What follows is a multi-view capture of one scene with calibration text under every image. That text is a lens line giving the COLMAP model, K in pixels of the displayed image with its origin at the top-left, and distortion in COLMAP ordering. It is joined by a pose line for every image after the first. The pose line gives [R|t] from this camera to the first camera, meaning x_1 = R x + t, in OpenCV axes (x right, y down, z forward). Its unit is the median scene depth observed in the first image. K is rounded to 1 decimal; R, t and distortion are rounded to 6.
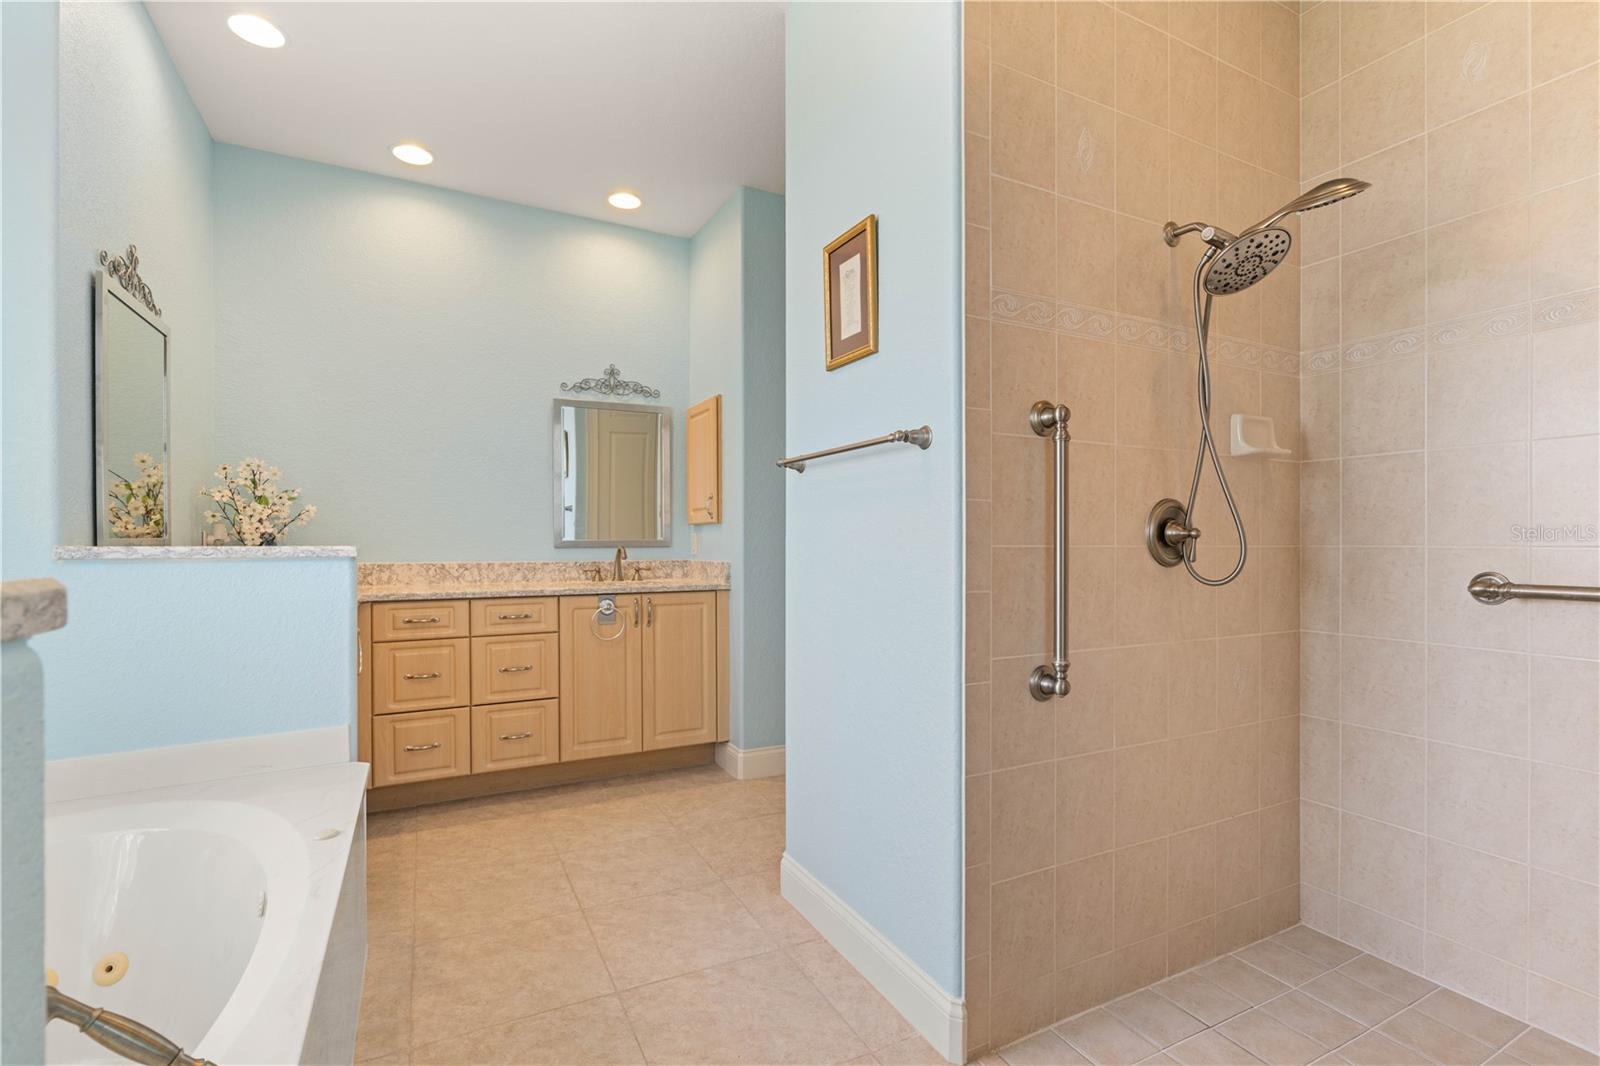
lens RADIAL K [[729.6, 0, 806.3], [0, 729.6, 547.1], [0, 0, 1]] dist [-0.005643, 0.001677]
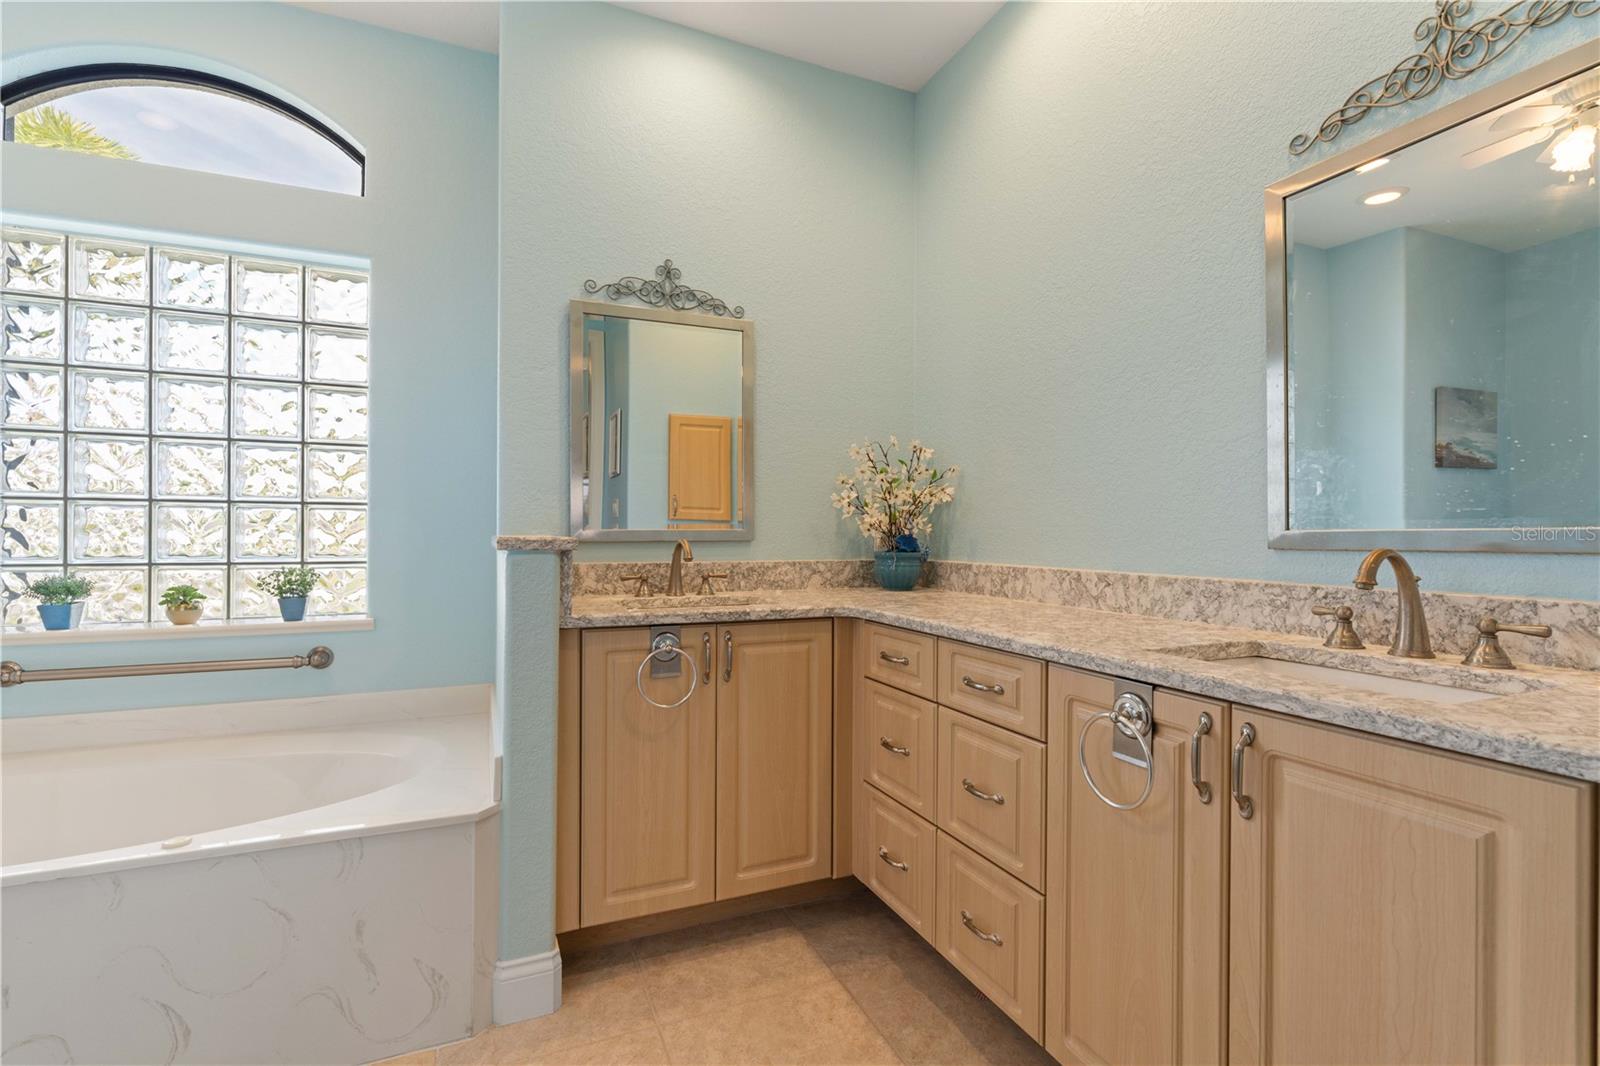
lens RADIAL K [[729.6, 0, 815.0], [0, 729.6, 534.7], [0, 0, 1]] dist [-0.005643, 0.001677]
pose [[-0.078013, -0.000041, -0.996952, 0.118232], [-0.010992, 0.999939, 0.000819, -0.006164], [0.996892, 0.011022, -0.078009, 1.071792]]
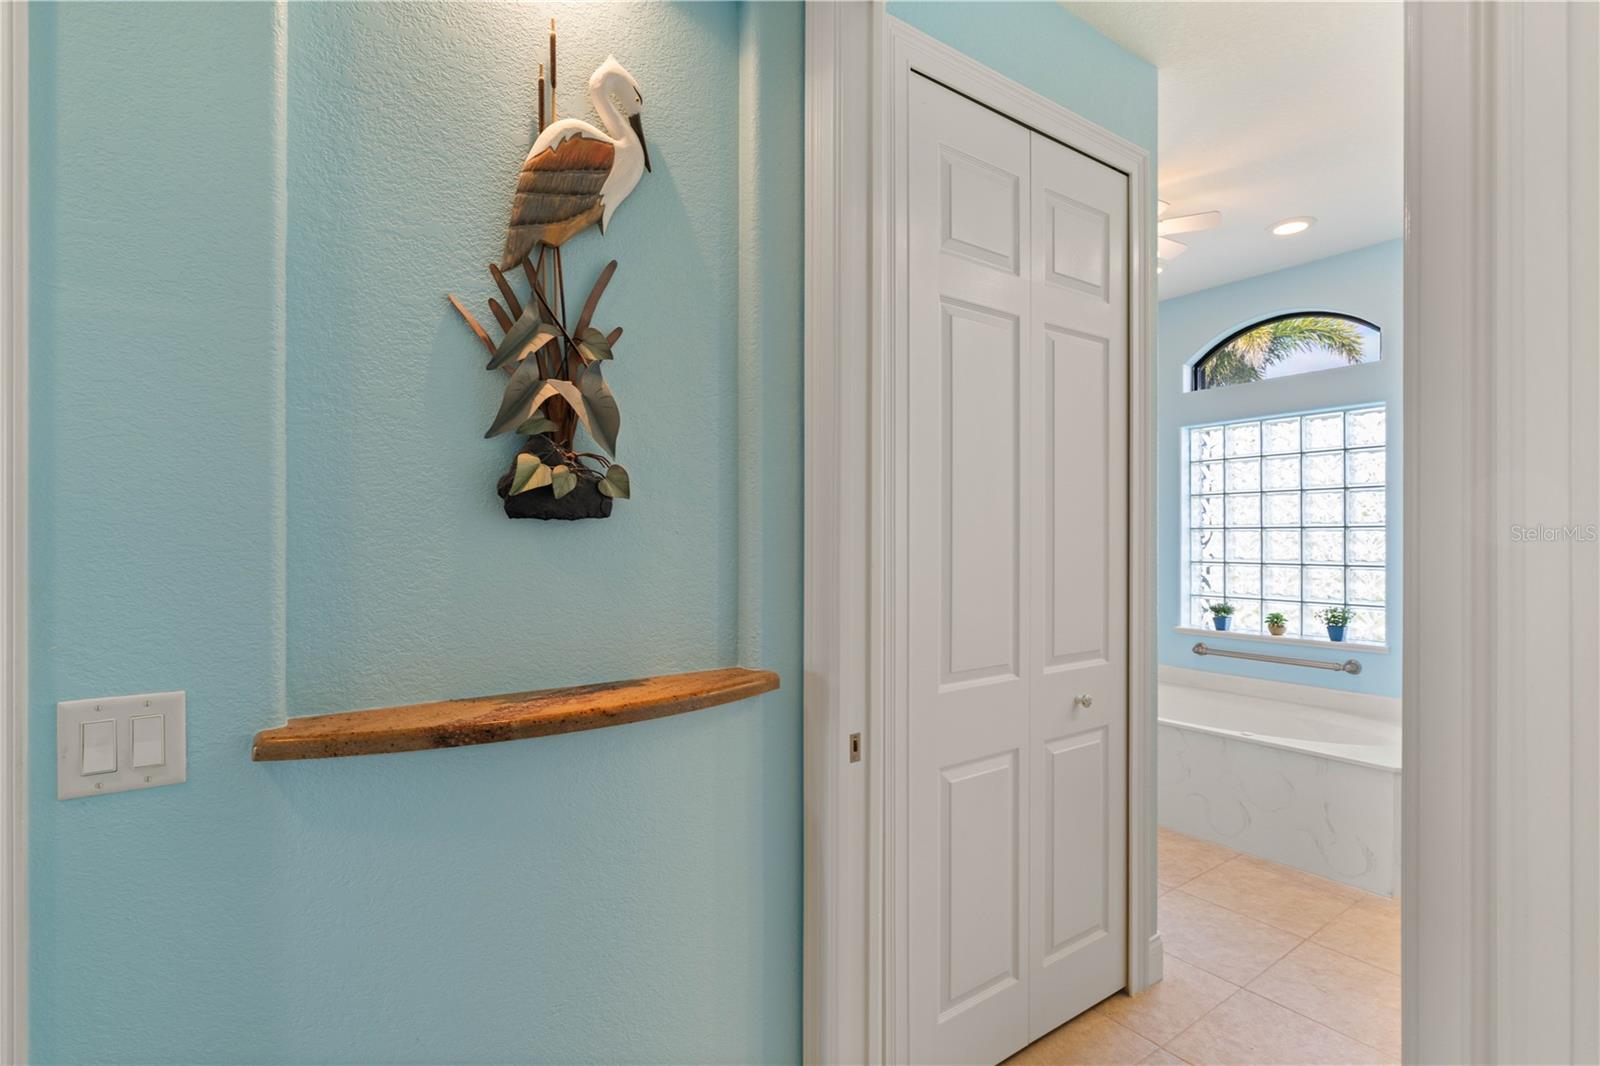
lens RADIAL K [[767.5, 0, 783.5], [0, 767.5, 533.7], [0, 0, 1]] dist [-0.003633, 0.001137]
pose [[-0.993591, -0.000504, -0.113037, 0.508881], [-0.000390, 0.999999, -0.001034, -0.097486], [0.113038, -0.000983, -0.993590, 1.713595]]
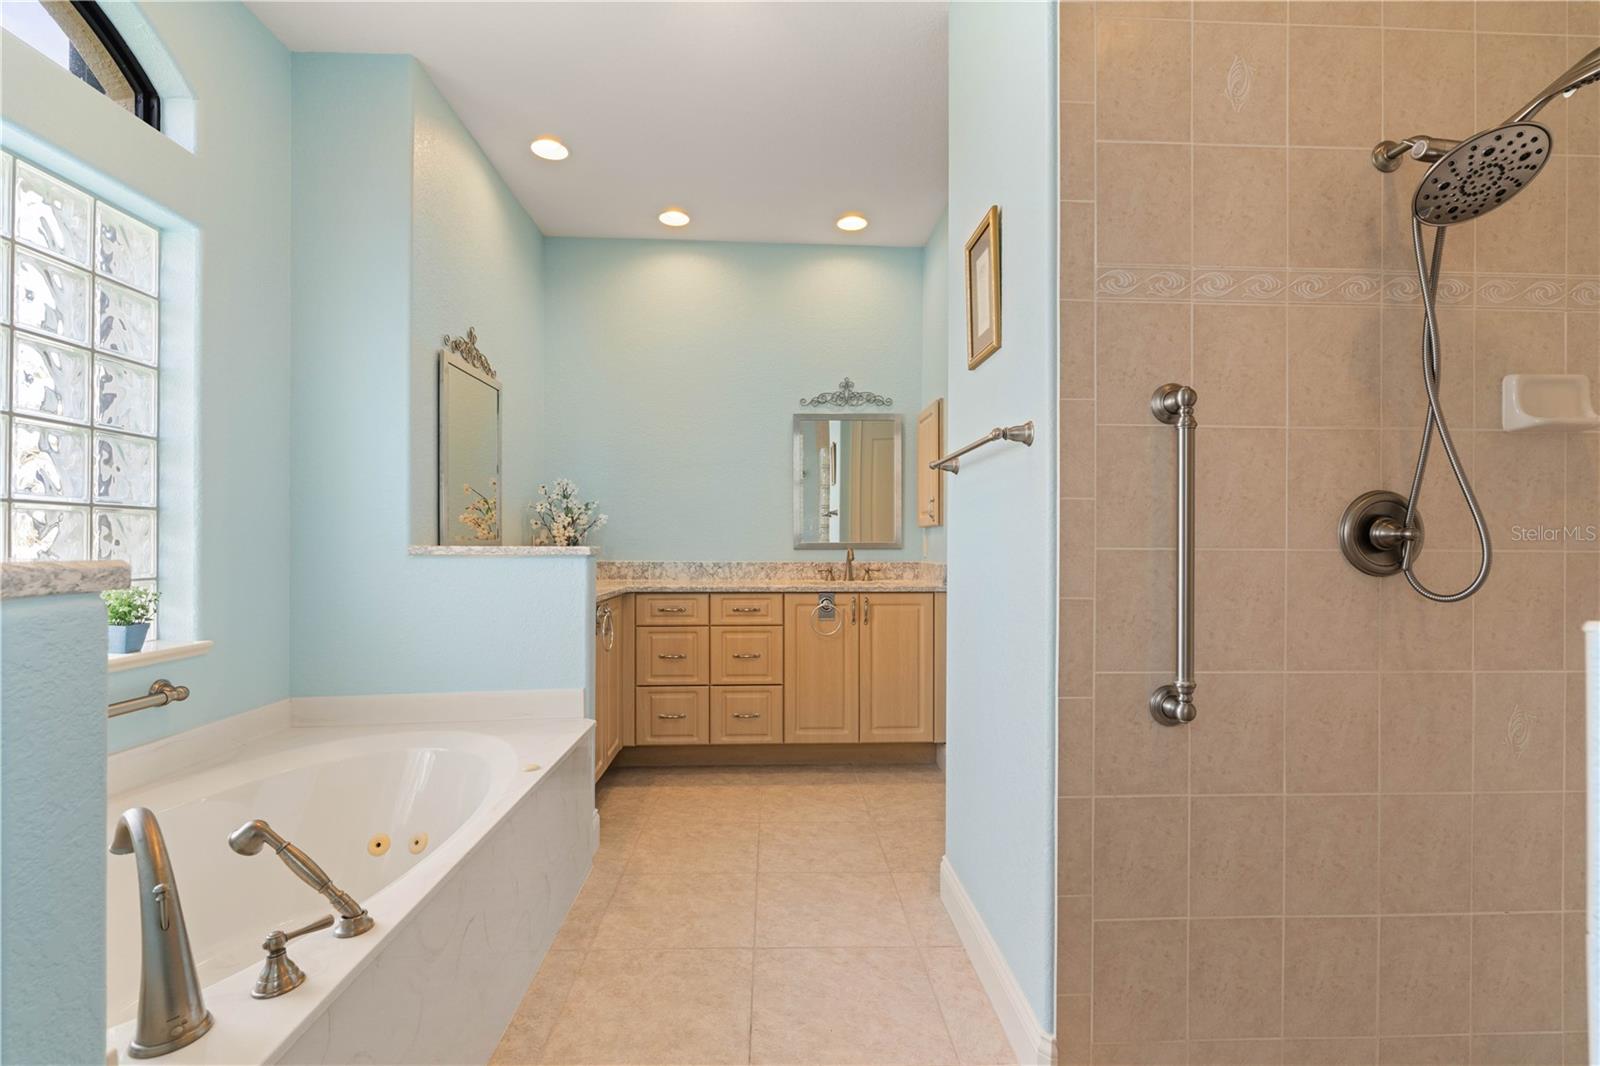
lens RADIAL K [[729.6, 0, 810.1], [0, 729.6, 547.9], [0, 0, 1]] dist [-0.005643, 0.001677]
pose [[0.908055, 0.004509, -0.418827, 0.191142], [-0.005819, 0.999981, -0.001850, 0.000869], [0.418811, 0.004118, 0.908064, 0.014561]]
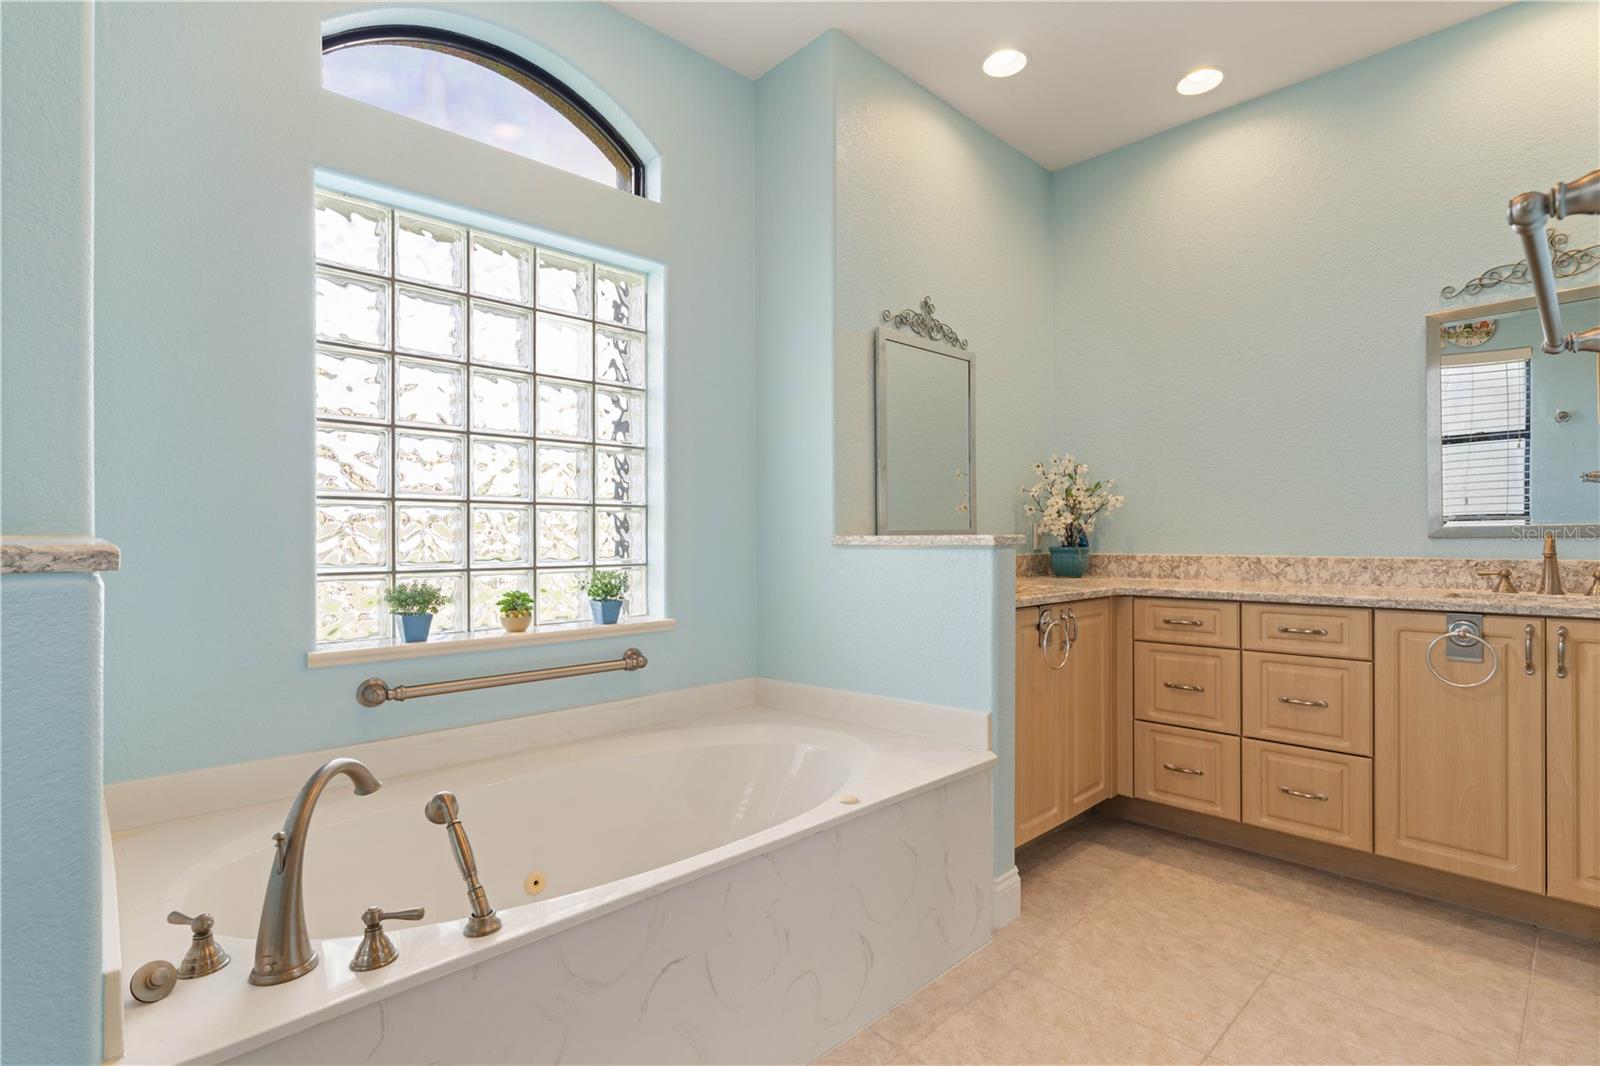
lens RADIAL K [[767.5, 0, 806.2], [0, 767.5, 540.7], [0, 0, 1]] dist [-0.003633, 0.001137]
pose [[0.274898, 0.002177, -0.961471, 0.240393], [-0.001020, 0.999998, 0.001973, 0.003818], [0.961473, 0.000438, 0.274900, 0.354797]]
